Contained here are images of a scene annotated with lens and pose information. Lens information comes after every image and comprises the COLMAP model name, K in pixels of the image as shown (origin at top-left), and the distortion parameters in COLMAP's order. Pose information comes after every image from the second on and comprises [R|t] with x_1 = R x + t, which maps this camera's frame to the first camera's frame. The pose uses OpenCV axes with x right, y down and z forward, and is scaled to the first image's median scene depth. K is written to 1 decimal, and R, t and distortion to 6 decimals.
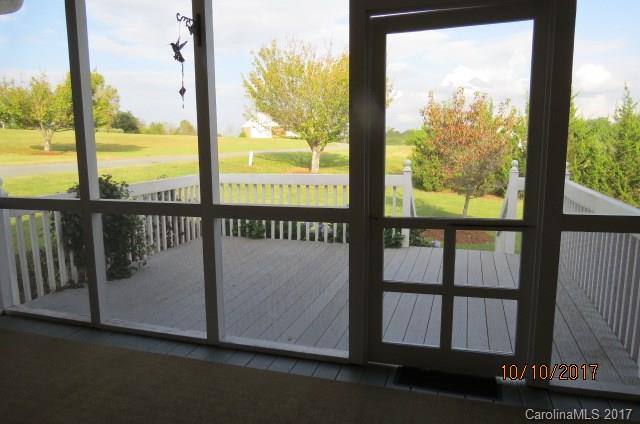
lens RADIAL K [[450.2, 0, 320.5], [0, 450.2, 212.3], [0, 0, 1]] dist [-0.028938, 0.003694]
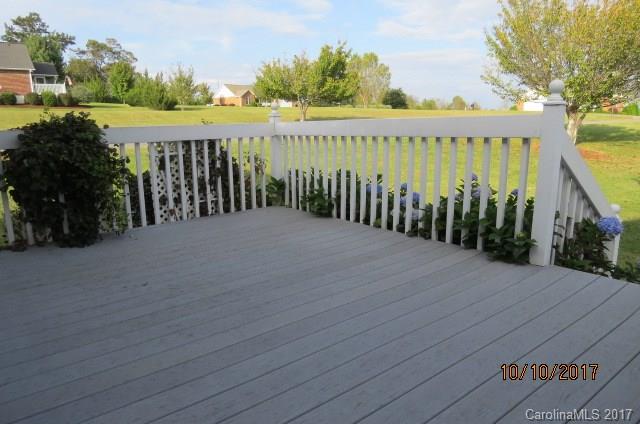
lens RADIAL K [[450.2, 0, 318.8], [0, 450.2, 213.8], [0, 0, 1]] dist [-0.028938, 0.003694]
pose [[0.834333, 0.101025, -0.541924, 0.048851], [-0.071823, 0.994606, 0.074837, 0.000729], [0.546561, -0.023517, 0.837089, 0.092725]]
